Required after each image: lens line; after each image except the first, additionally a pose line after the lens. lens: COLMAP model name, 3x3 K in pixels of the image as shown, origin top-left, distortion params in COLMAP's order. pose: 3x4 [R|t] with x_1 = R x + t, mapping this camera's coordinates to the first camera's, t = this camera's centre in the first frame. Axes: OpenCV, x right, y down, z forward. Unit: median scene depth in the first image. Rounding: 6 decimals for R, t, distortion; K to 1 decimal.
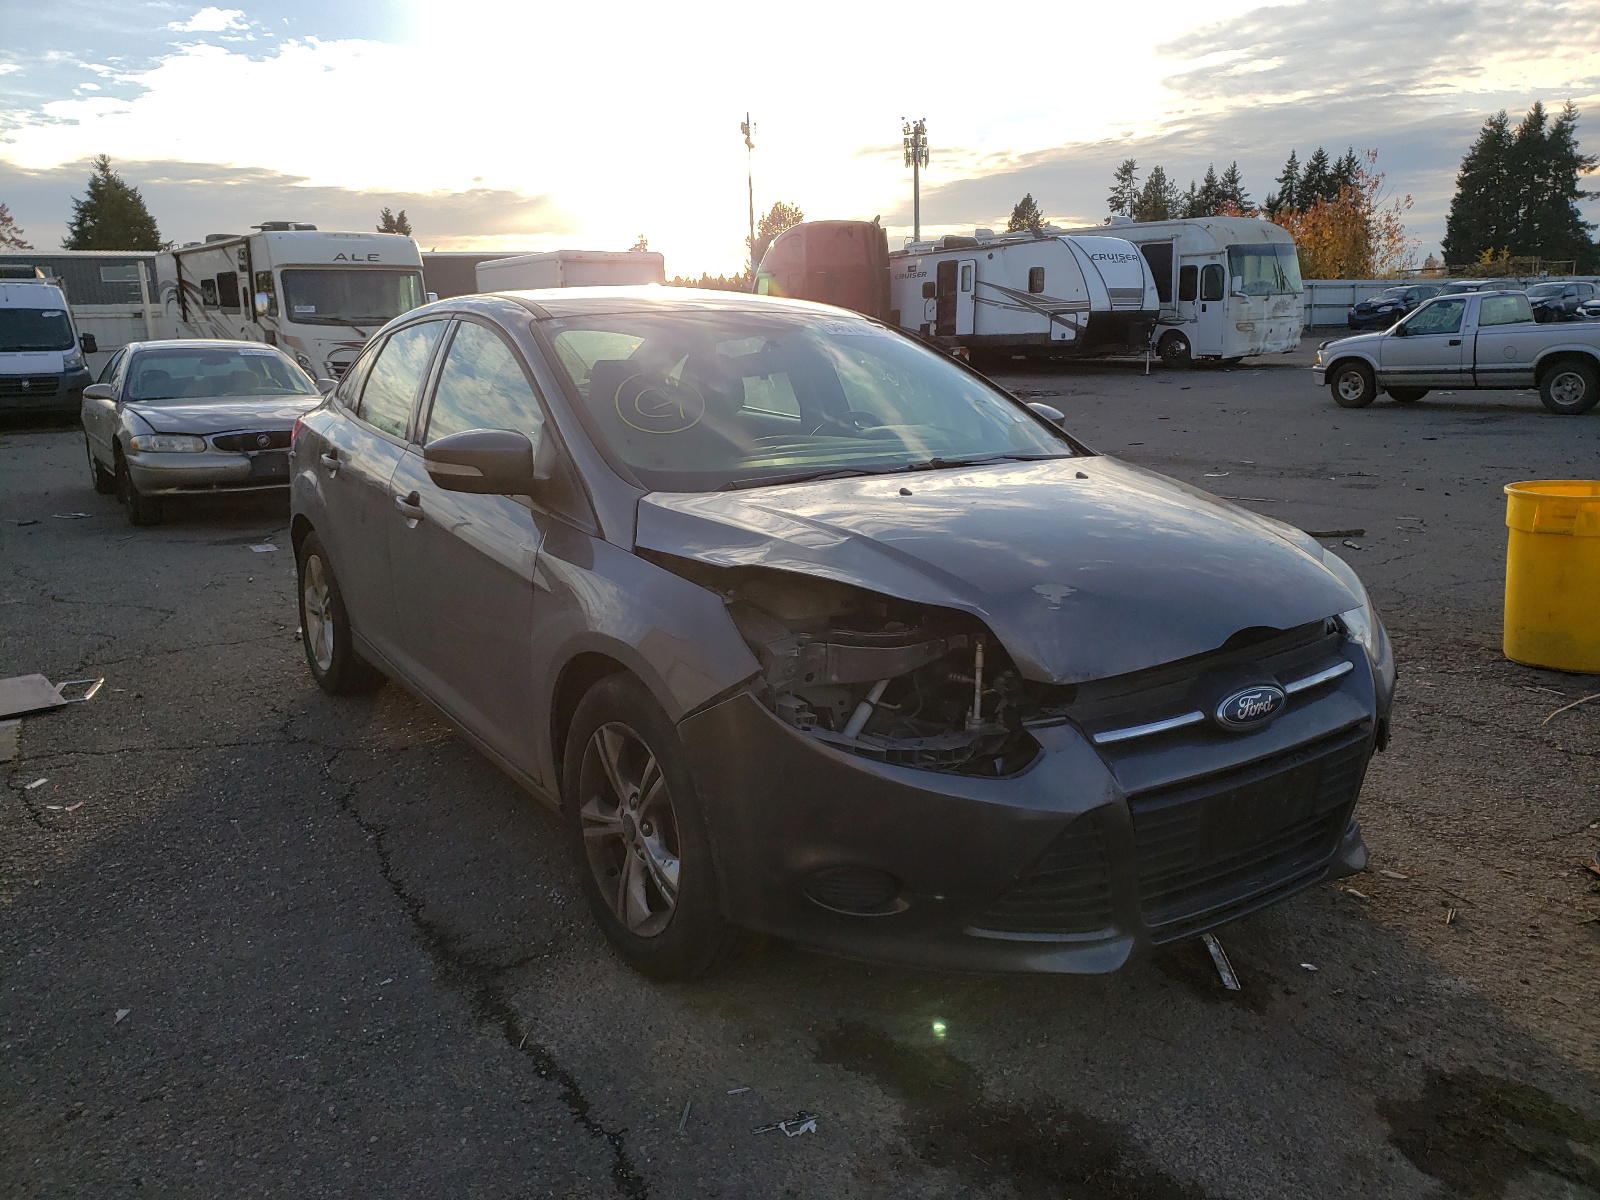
lens RADIAL K [[1241.2, 0, 786.3], [0, 1241.2, 603.9], [0, 0, 1]] dist [0.010420, 0.014982]
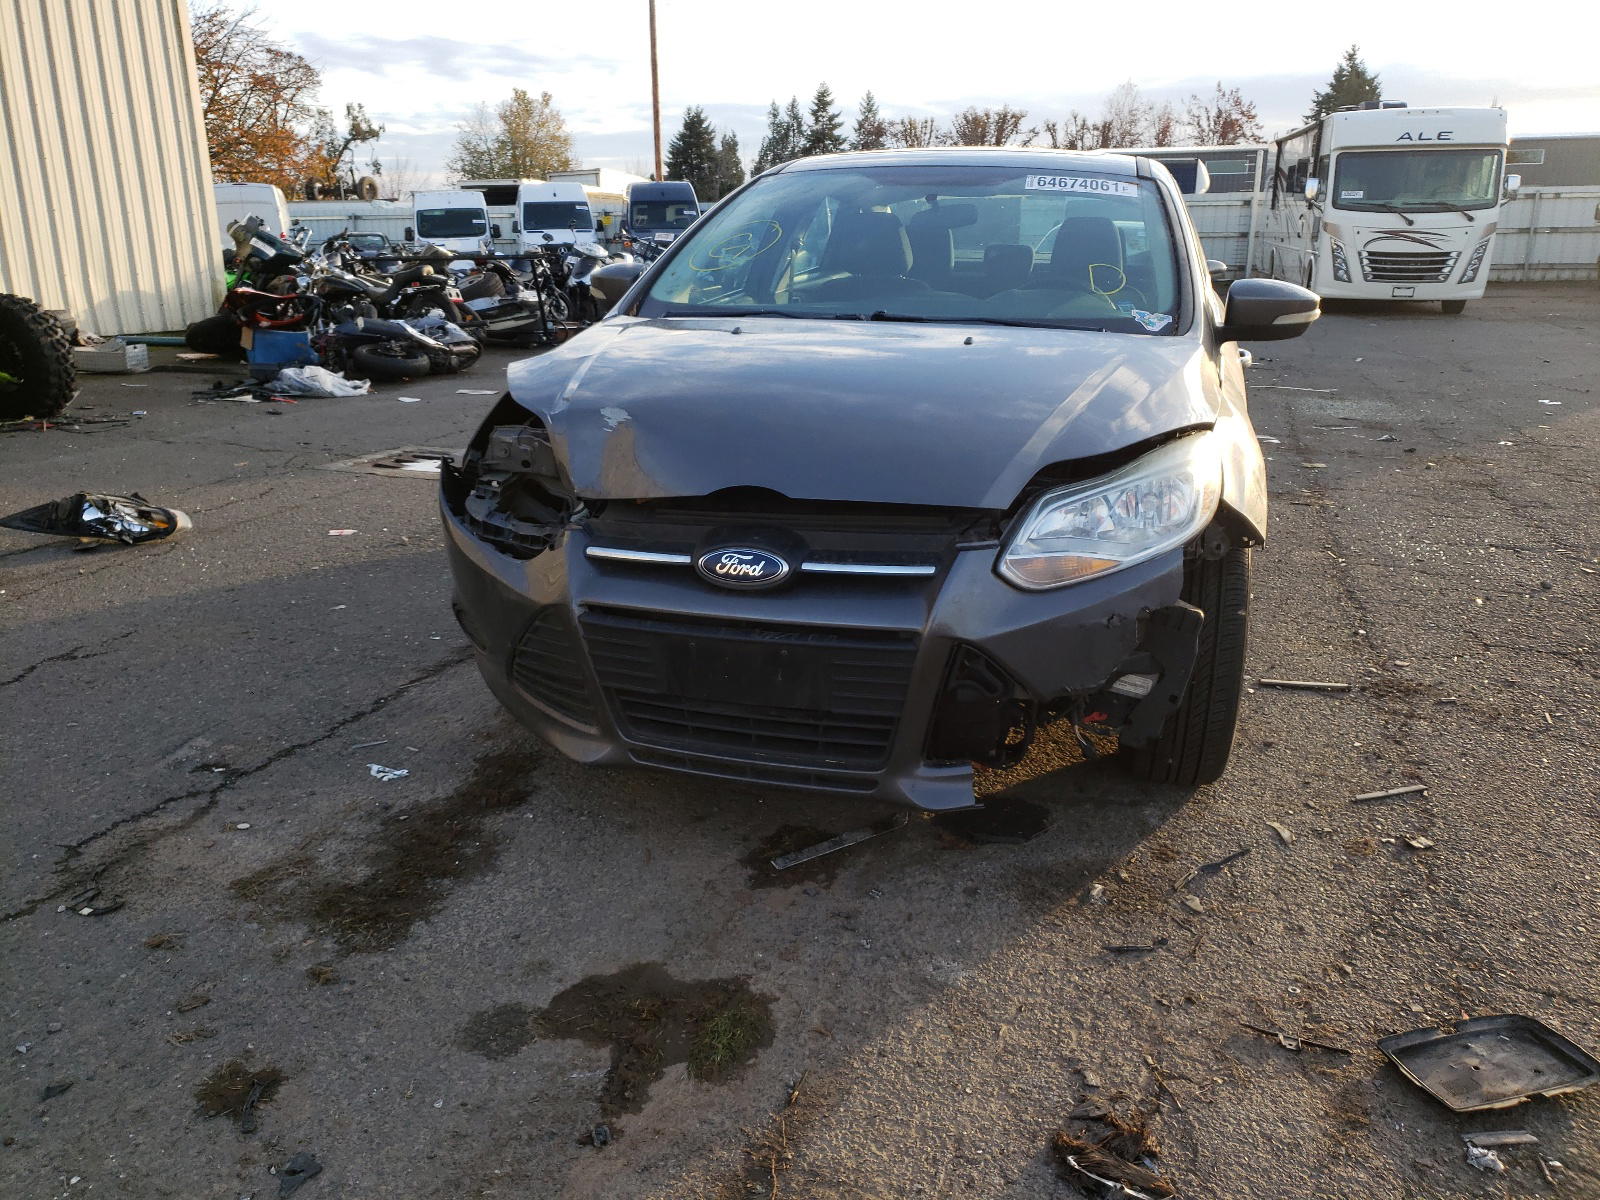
lens RADIAL K [[1241.2, 0, 786.3], [0, 1241.2, 603.9], [0, 0, 1]] dist [0.010420, 0.014982]
pose [[0.627917, 0.242638, -0.739491, 0.130400], [-0.183008, 0.969550, 0.162727, -0.006080], [0.756458, 0.033154, 0.653202, 0.046651]]
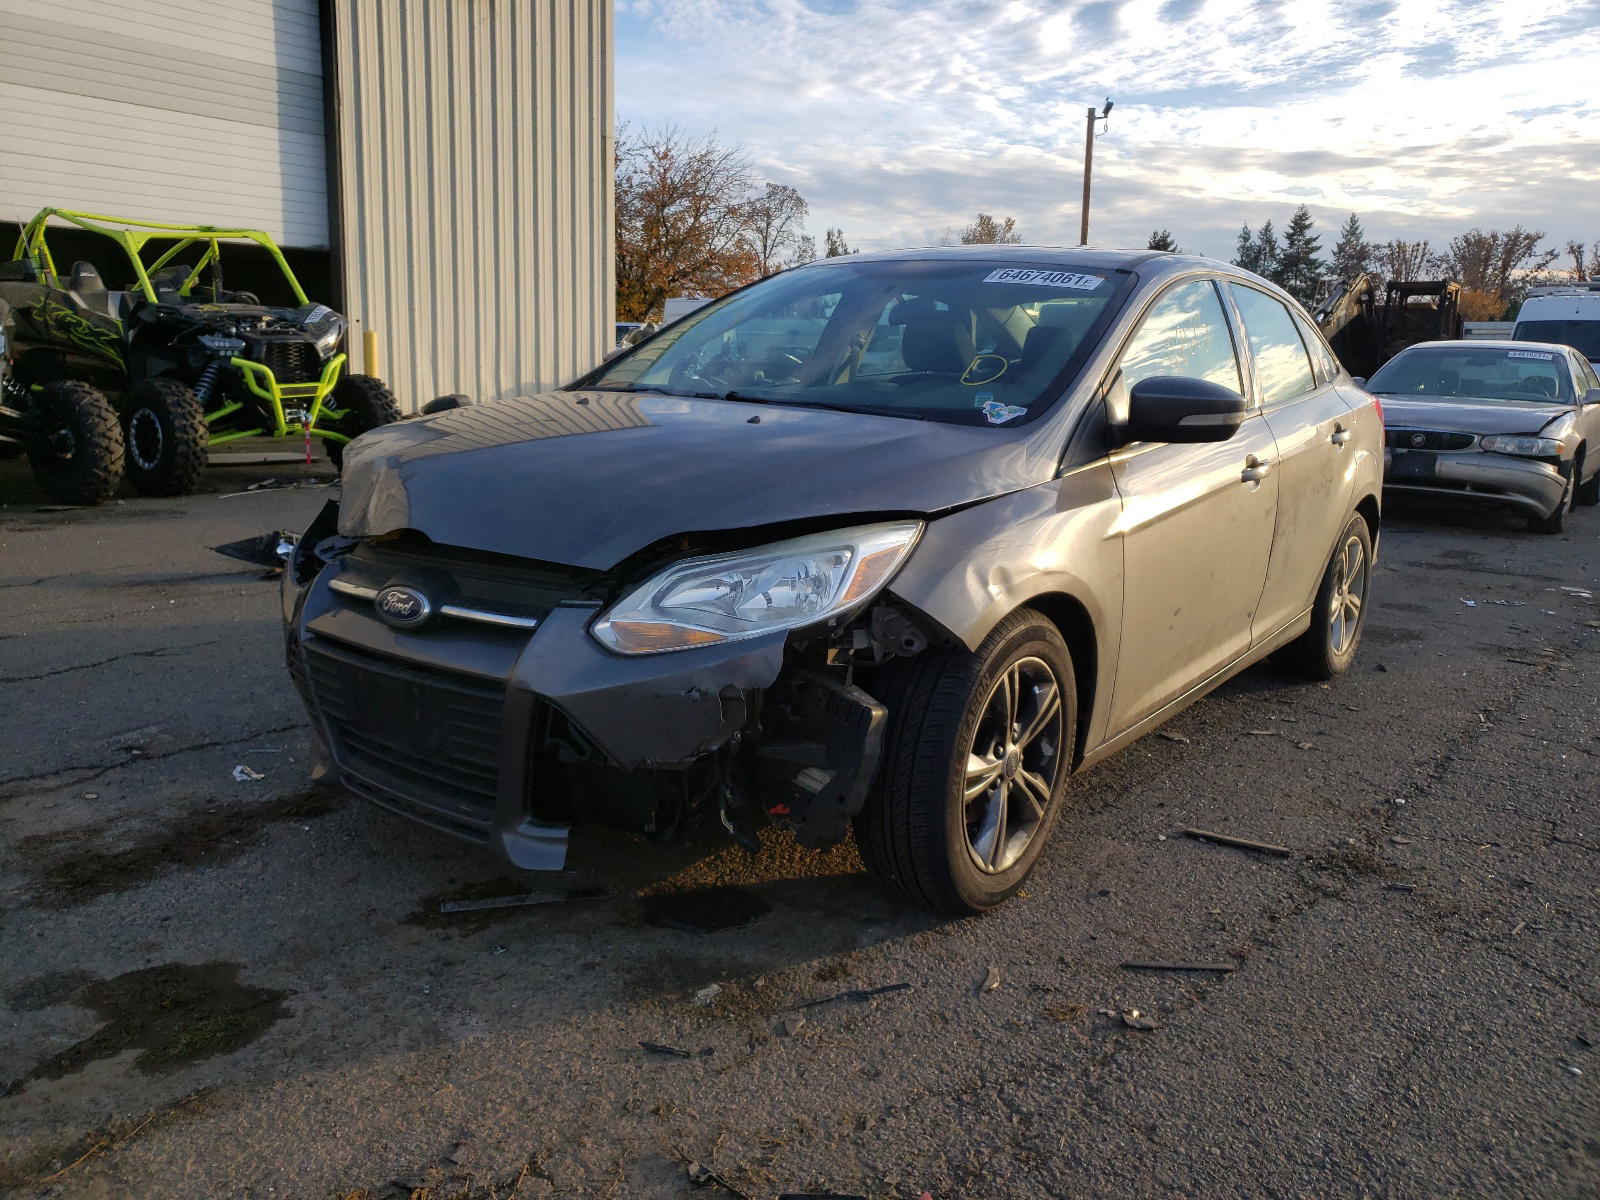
lens RADIAL K [[1241.2, 0, 786.3], [0, 1241.2, 603.9], [0, 0, 1]] dist [0.010420, 0.014982]
pose [[0.319127, 0.222353, -0.921258, 0.164346], [-0.240539, 0.959259, 0.148202, -0.016724], [0.916678, 0.174303, 0.359610, 0.108199]]
